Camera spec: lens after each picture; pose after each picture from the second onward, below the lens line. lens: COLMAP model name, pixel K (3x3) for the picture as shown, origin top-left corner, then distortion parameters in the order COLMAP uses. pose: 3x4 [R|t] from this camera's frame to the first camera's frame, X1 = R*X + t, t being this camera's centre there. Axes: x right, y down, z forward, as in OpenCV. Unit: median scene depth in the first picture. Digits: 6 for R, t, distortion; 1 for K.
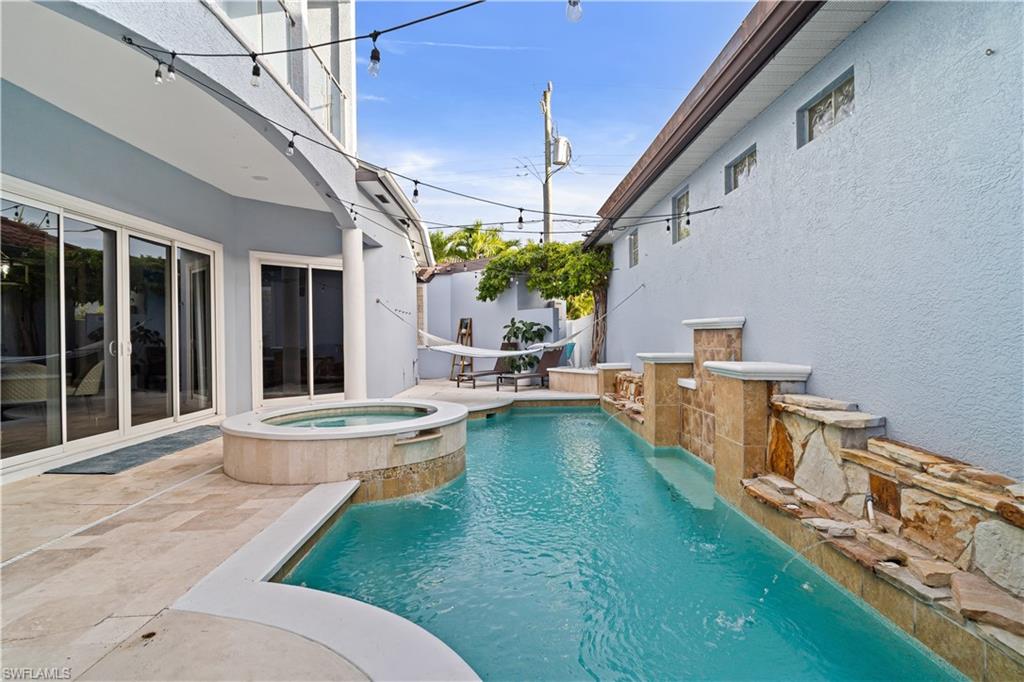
lens RADIAL K [[534.3, 0, 507.0], [0, 534.3, 336.7], [0, 0, 1]] dist [-0.008157, -0.001550]
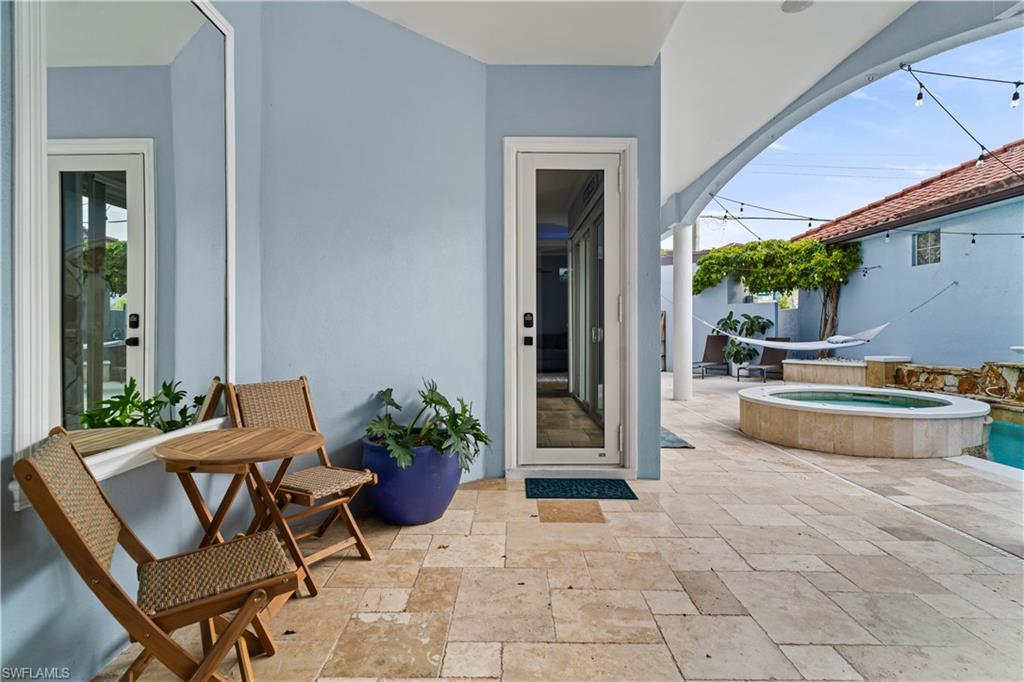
lens RADIAL K [[534.3, 0, 513.4], [0, 534.3, 332.3], [0, 0, 1]] dist [-0.008157, -0.001550]
pose [[0.999817, 0.018777, 0.003565, -0.628986], [-0.018801, 0.999801, 0.006711, 0.009802], [-0.003438, -0.006777, 0.999971, -0.058599]]
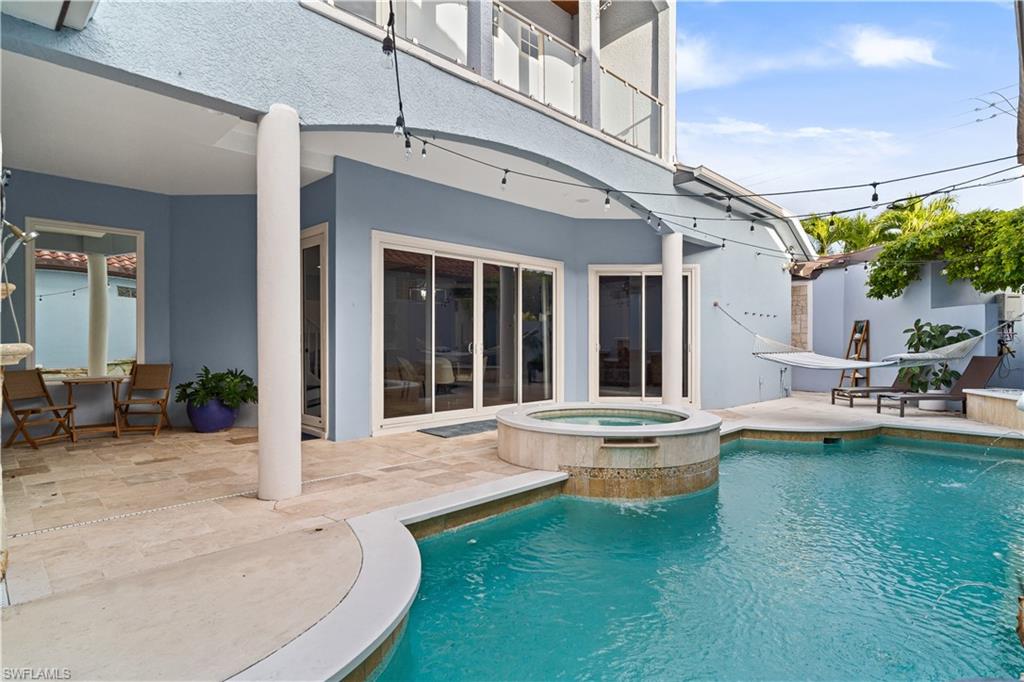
lens RADIAL K [[534.3, 0, 494.5], [0, 534.3, 343.4], [0, 0, 1]] dist [-0.008157, -0.001550]
pose [[0.689996, 0.014676, -0.723665, 0.207192], [-0.010315, 0.999892, 0.010443, -0.003668], [0.723740, 0.000259, 0.690073, 0.070496]]
